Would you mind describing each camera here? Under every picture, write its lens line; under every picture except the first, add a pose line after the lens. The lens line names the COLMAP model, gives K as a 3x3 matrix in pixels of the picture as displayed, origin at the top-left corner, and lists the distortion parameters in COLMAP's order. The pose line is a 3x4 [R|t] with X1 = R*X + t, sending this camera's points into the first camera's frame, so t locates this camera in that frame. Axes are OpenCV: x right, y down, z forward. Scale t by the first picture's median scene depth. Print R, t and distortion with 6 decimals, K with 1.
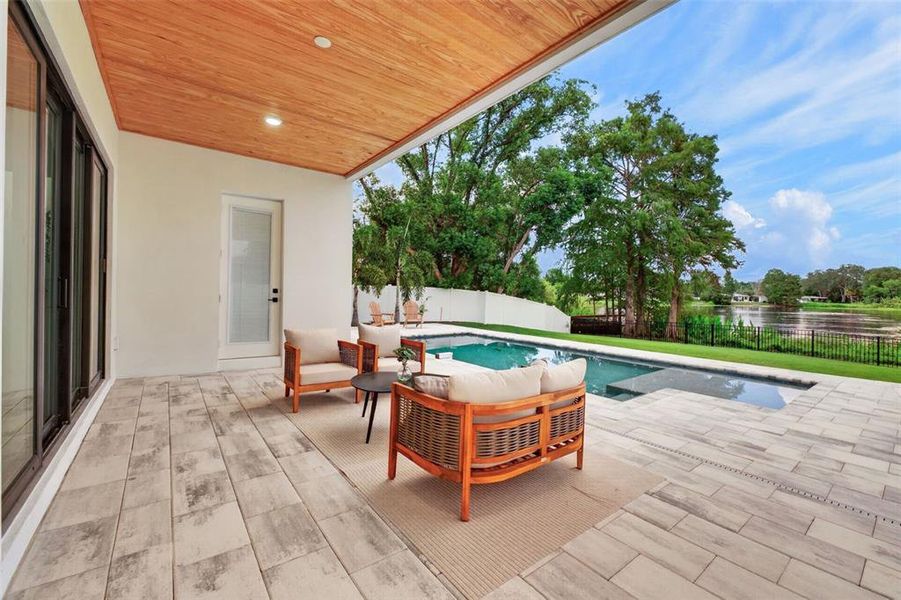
lens RADIAL K [[373.7, 0, 450.7], [0, 373.7, 296.5], [0, 0, 1]] dist [0.002250, -0.003209]
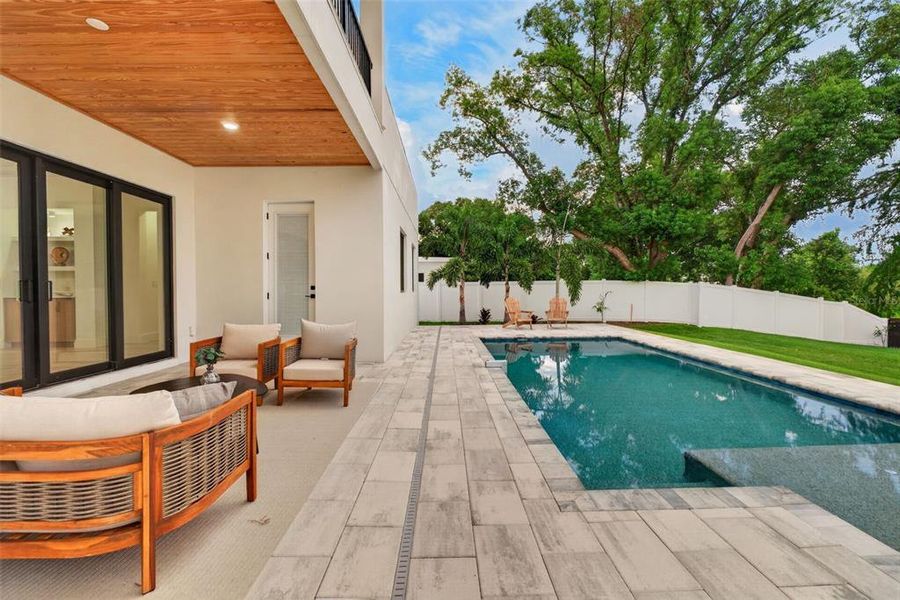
lens RADIAL K [[373.3, 0, 450.2], [0, 373.3, 296.5], [0, 0, 1]] dist [0.002250, -0.003209]
pose [[0.803567, -0.017943, -0.594944, 0.119163], [0.020532, 0.999786, -0.002422, 0.004744], [0.594860, -0.010269, 0.803764, 0.097223]]
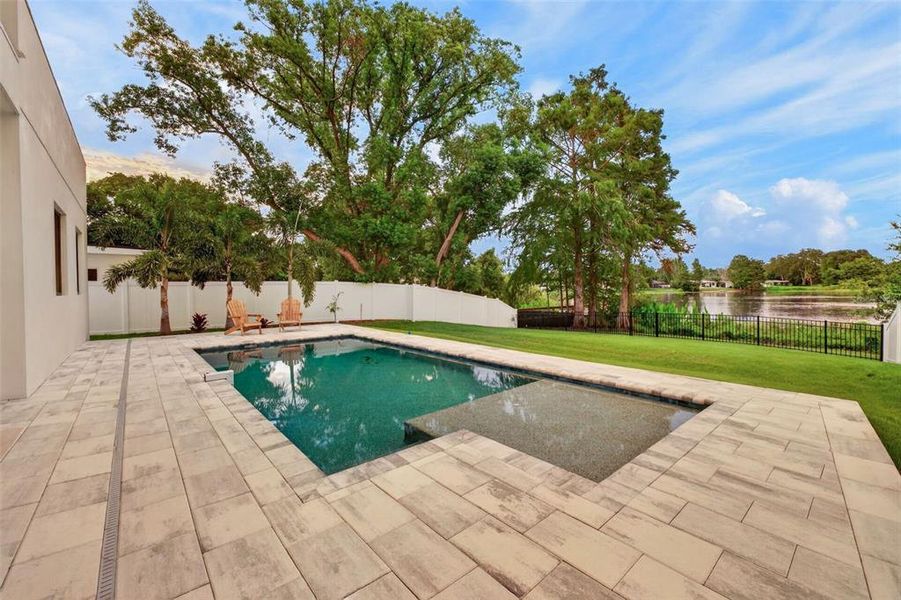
lens RADIAL K [[375.0, 0, 453.8], [0, 375.0, 295.3], [0, 0, 1]] dist [0.000838, -0.000035]
pose [[0.997771, -0.033222, 0.057880, 0.120099], [0.032699, 0.999416, 0.009956, 0.005114], [-0.058177, -0.008041, 0.998274, 0.089387]]
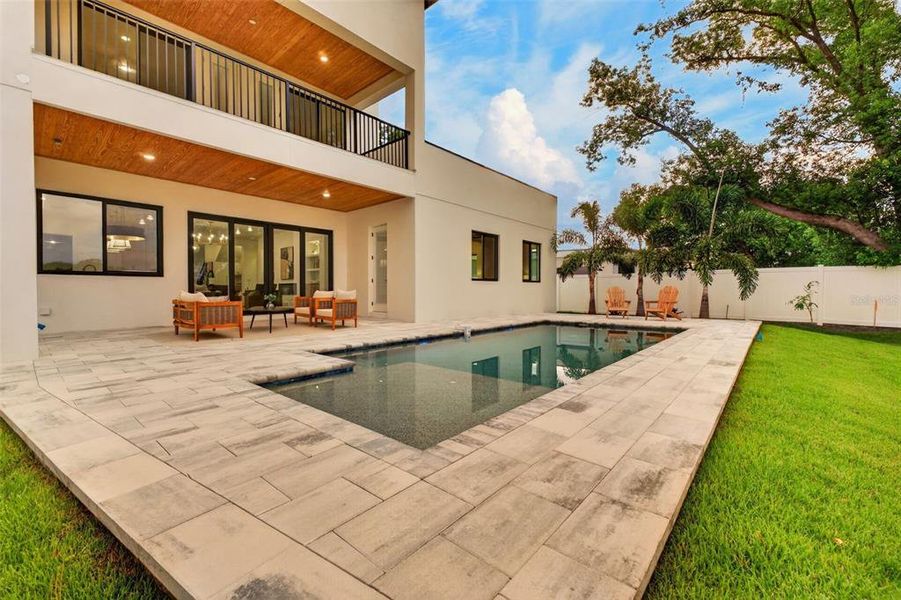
lens RADIAL K [[373.7, 0, 450.7], [0, 373.7, 296.5], [0, 0, 1]] dist [0.002250, -0.003209]
pose [[0.201575, -0.005094, -0.979460, 0.317505], [-0.001951, 0.999982, -0.005603, 0.021828], [0.979471, 0.003041, 0.201562, 0.228550]]
